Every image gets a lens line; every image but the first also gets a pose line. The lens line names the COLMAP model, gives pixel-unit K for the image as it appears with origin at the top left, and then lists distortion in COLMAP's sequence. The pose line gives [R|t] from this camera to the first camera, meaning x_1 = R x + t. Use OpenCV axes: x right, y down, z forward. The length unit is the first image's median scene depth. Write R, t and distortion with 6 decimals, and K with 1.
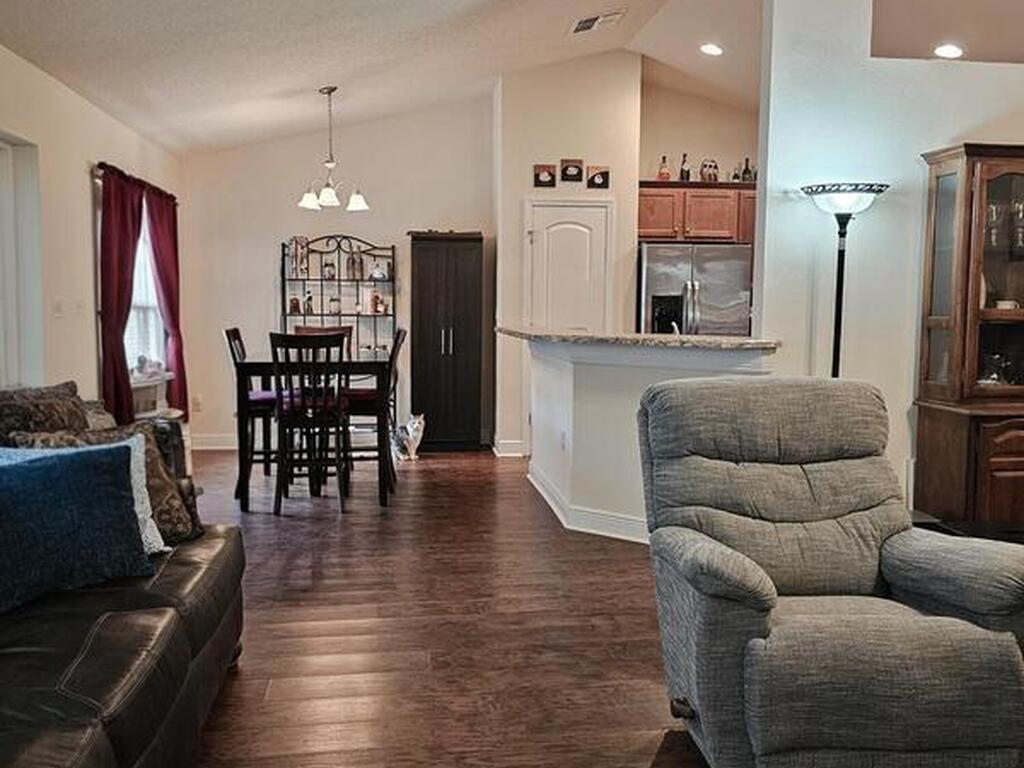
lens RADIAL K [[934.5, 0, 534.4], [0, 934.5, 371.4], [0, 0, 1]] dist [0.125998, -0.231266]
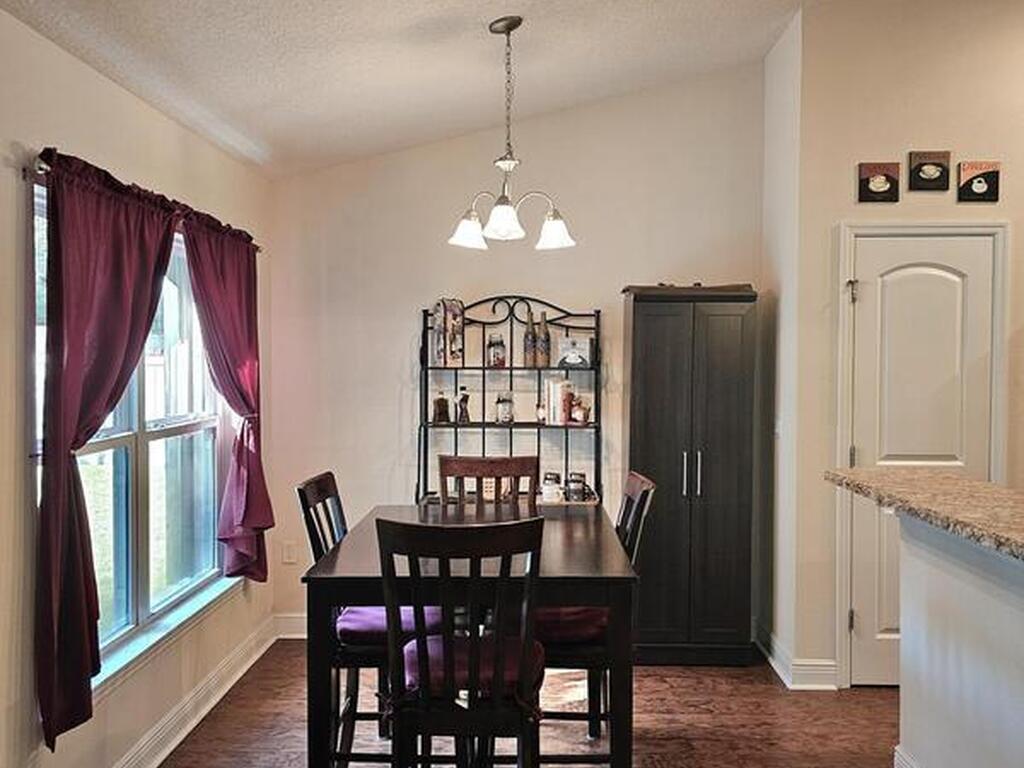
lens RADIAL K [[934.5, 0, 534.4], [0, 934.5, 371.4], [0, 0, 1]] dist [0.125998, -0.231266]
pose [[0.987756, -0.002097, -0.155991, -0.097984], [-0.007957, 0.997931, -0.063804, -0.056339], [0.155802, 0.064264, 0.985696, 0.402174]]
